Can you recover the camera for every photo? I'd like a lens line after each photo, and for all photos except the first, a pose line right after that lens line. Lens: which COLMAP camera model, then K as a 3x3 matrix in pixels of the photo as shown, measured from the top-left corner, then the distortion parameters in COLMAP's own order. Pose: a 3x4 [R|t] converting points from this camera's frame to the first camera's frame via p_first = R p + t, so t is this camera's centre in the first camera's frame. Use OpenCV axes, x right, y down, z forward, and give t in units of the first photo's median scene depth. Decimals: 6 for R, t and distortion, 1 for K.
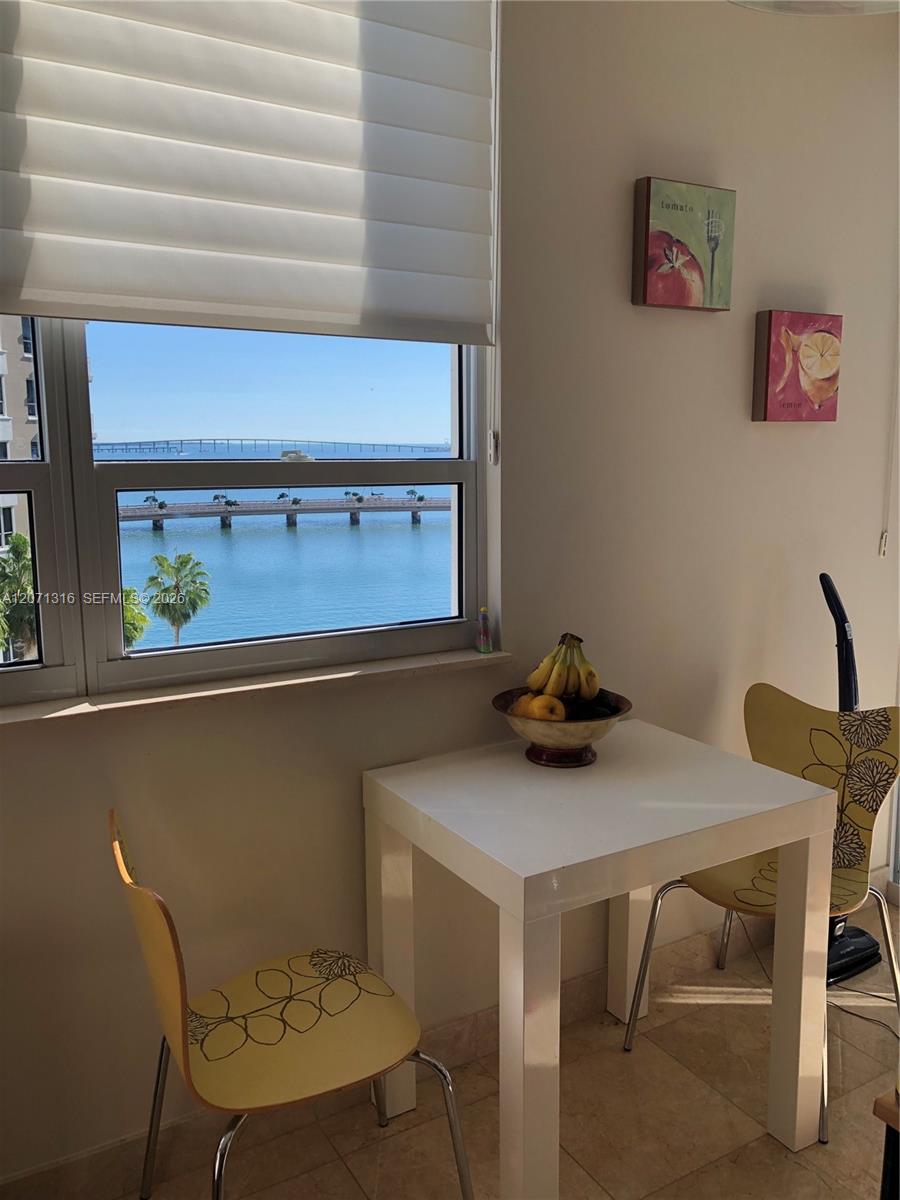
lens RADIAL K [[1002.9, 0, 448.9], [0, 1002.9, 602.9], [0, 0, 1]] dist [0.045486, -0.056664]
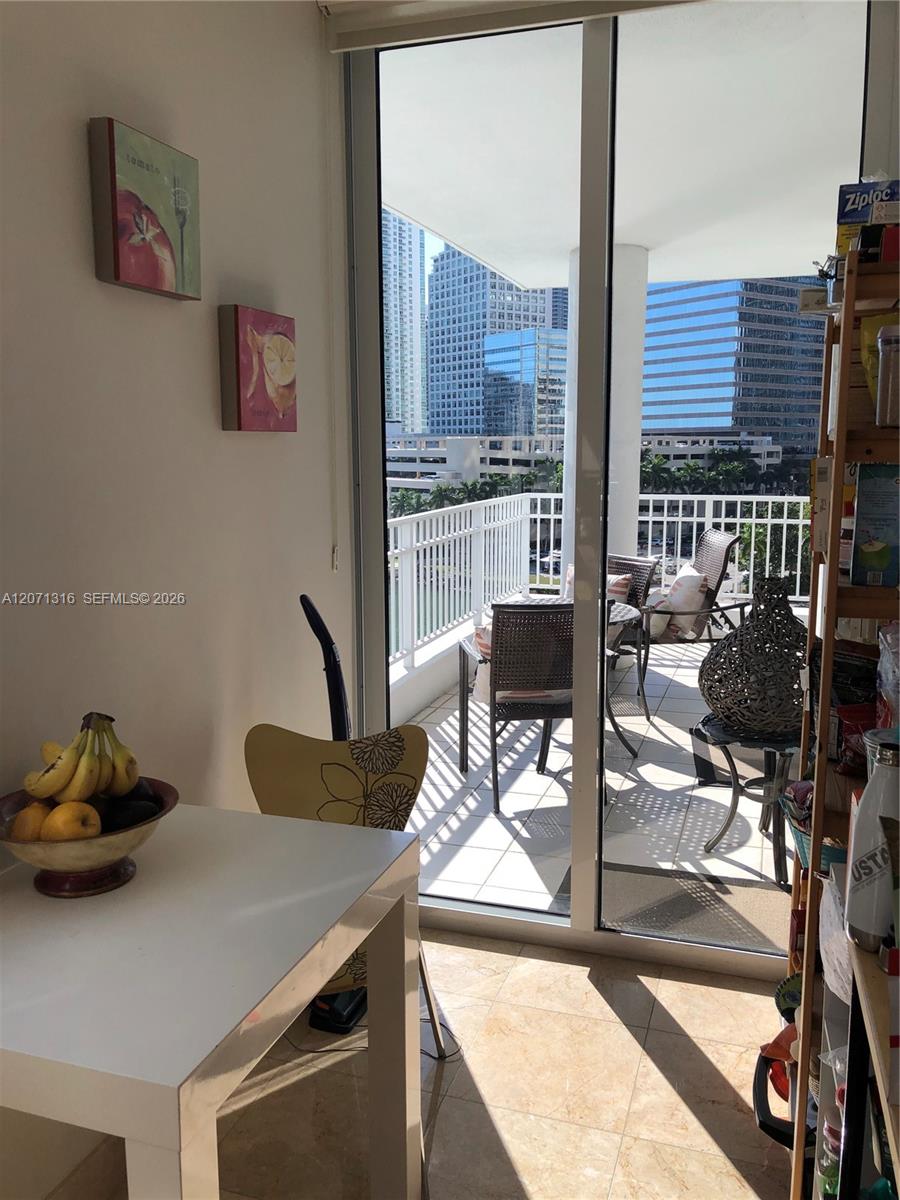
lens RADIAL K [[1002.9, 0, 454.5], [0, 1002.9, 595.9], [0, 0, 1]] dist [0.045486, -0.056664]
pose [[0.759212, -0.101693, 0.642850, -0.133862], [0.114243, 0.993205, 0.022194, -0.037652], [-0.640739, 0.056592, 0.765670, 0.230774]]
